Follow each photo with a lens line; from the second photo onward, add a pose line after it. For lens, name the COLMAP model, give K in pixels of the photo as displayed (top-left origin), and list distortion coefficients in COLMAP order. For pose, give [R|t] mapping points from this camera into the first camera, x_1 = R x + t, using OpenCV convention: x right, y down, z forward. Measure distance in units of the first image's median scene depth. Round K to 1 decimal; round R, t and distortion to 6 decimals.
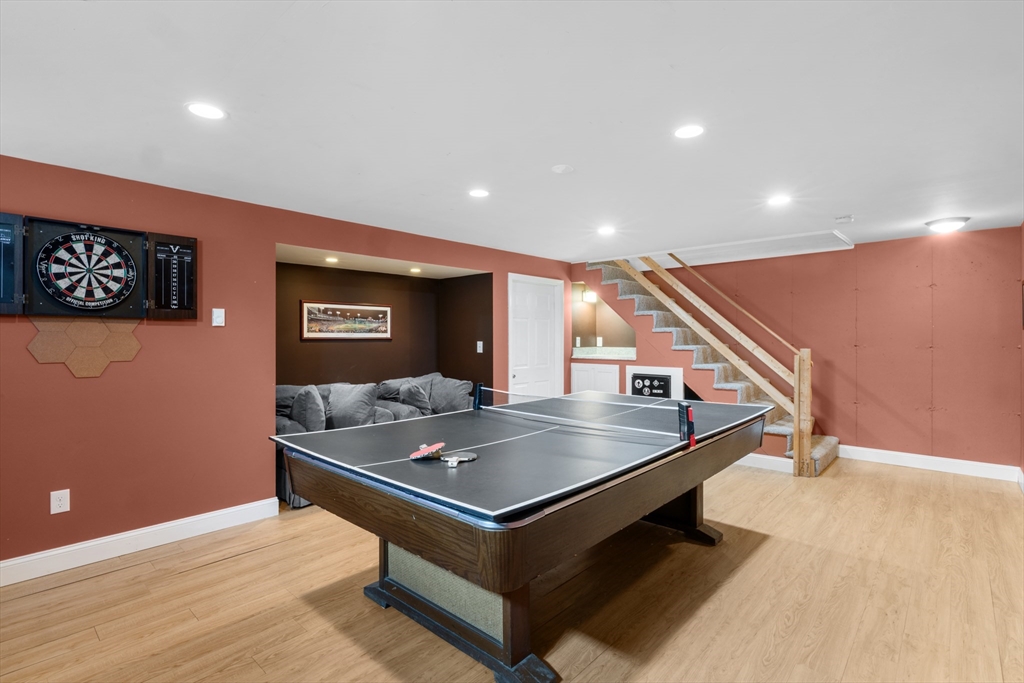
lens RADIAL K [[472.6, 0, 508.9], [0, 472.6, 341.2], [0, 0, 1]] dist [0.002004, -0.000034]
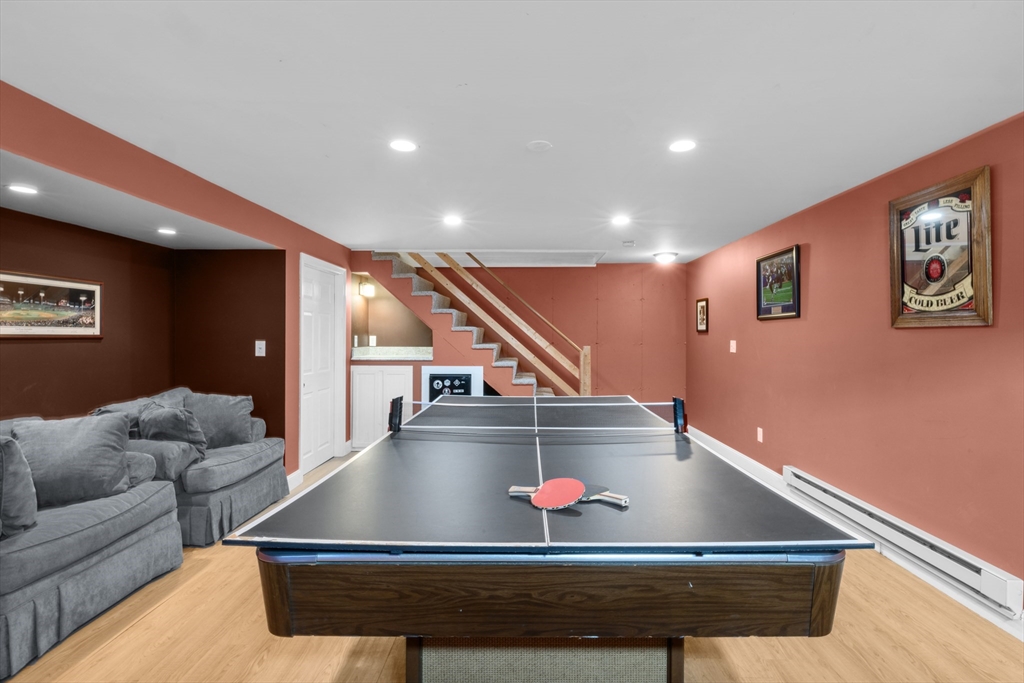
lens RADIAL K [[472.6, 0, 514.3], [0, 472.6, 337.5], [0, 0, 1]] dist [0.002004, -0.000034]
pose [[0.744572, 0.001697, 0.667540, -0.266666], [0.002178, 0.999985, -0.004971, -0.000137], [-0.667539, 0.005155, 0.744557, 0.194107]]
